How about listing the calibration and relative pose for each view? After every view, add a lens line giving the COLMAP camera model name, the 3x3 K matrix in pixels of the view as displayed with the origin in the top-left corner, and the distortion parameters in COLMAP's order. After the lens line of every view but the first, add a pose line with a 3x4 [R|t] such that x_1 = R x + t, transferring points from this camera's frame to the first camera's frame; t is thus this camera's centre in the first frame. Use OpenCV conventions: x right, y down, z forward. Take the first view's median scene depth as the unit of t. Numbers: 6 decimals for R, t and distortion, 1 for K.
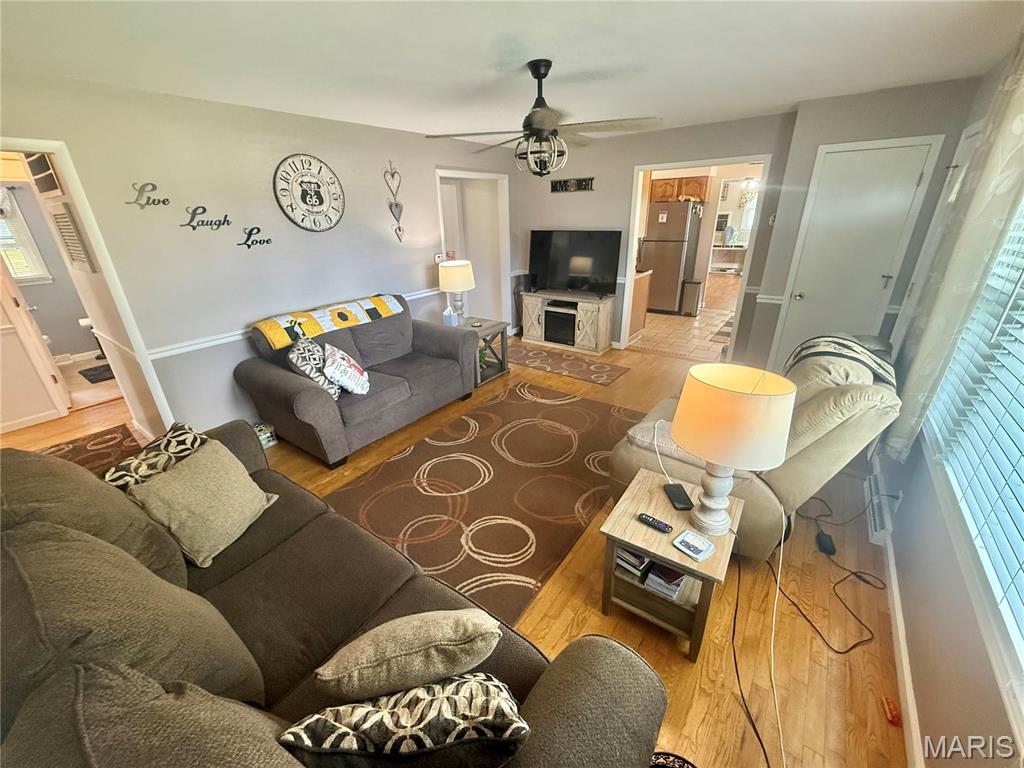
lens RADIAL K [[408.6, 0, 508.2], [0, 408.6, 384.7], [0, 0, 1]] dist [0.002195, -0.001742]
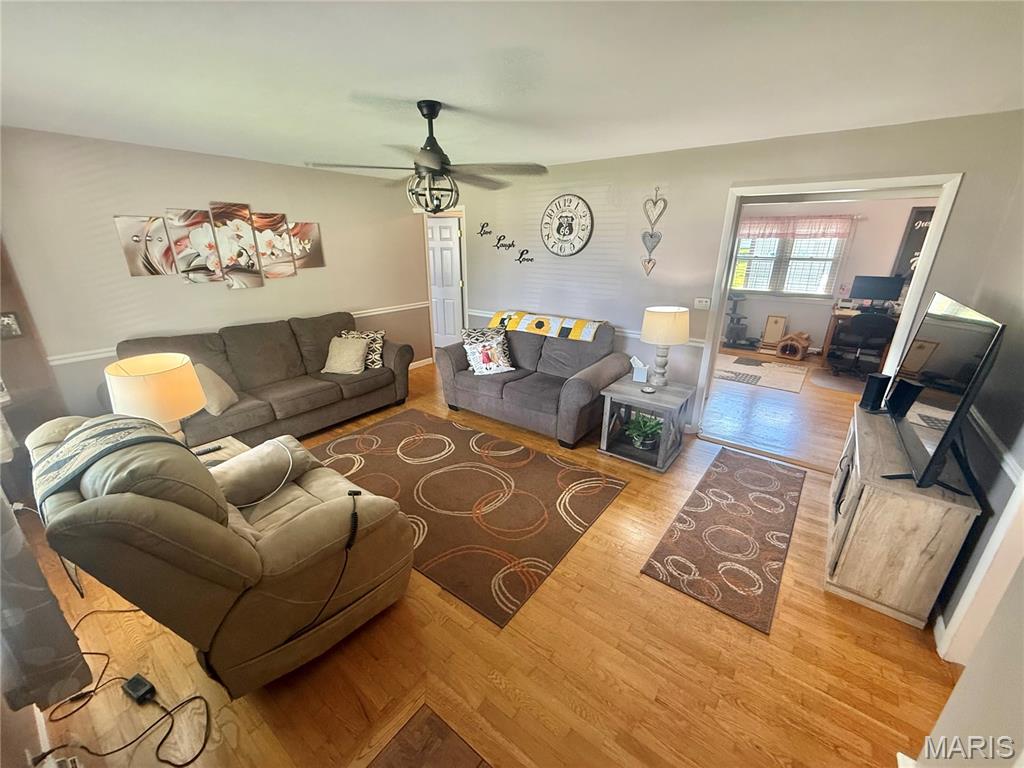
lens RADIAL K [[408.6, 0, 509.7], [0, 408.6, 384.3], [0, 0, 1]] dist [0.002195, -0.001742]
pose [[-0.010060, 0.359623, -0.933043, 0.821787], [-0.393870, 0.856232, 0.334265, -0.400709], [0.919111, 0.370860, 0.133031, 0.853235]]
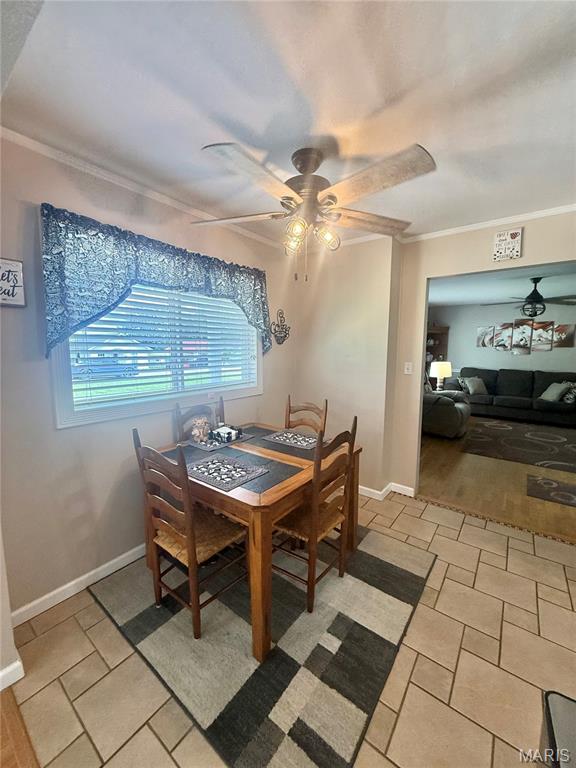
lens RADIAL K [[306.4, 0, 286.9], [0, 306.4, 382.7], [0, 0, 1]] dist [0.002195, -0.001742]
pose [[-0.999599, 0.021361, 0.018570, 1.092774], [0.027768, 0.867206, 0.497175, -0.806370], [-0.005484, 0.497491, -0.867452, 2.008244]]
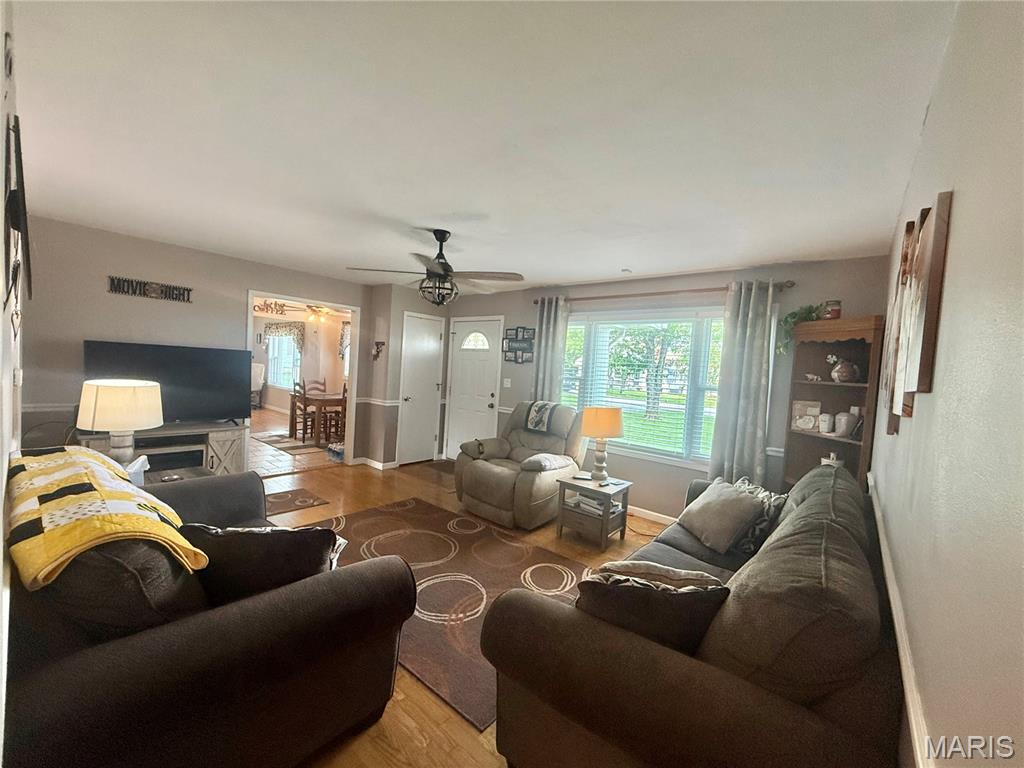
lens RADIAL K [[408.6, 0, 509.6], [0, 408.6, 383.7], [0, 0, 1]] dist [0.002195, -0.001742]
pose [[0.060051, -0.011920, 0.998124, -0.856003], [0.332380, 0.943105, -0.008735, -0.139620], [-0.941232, 0.332281, 0.060597, 0.570664]]
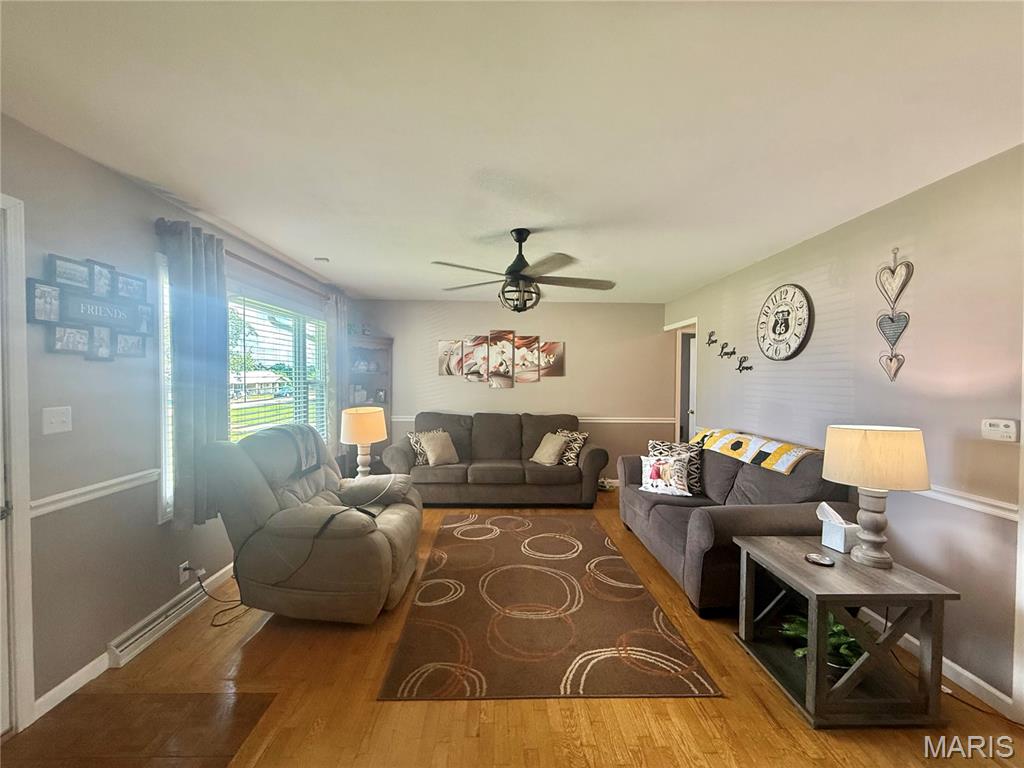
lens RADIAL K [[408.6, 0, 509.0], [0, 408.6, 384.0], [0, 0, 1]] dist [0.002195, -0.001742]
pose [[-0.788835, 0.031801, -0.613782, 0.588799], [-0.228203, 0.912114, 0.340545, -0.510913], [0.570669, 0.408701, -0.712250, 1.358390]]
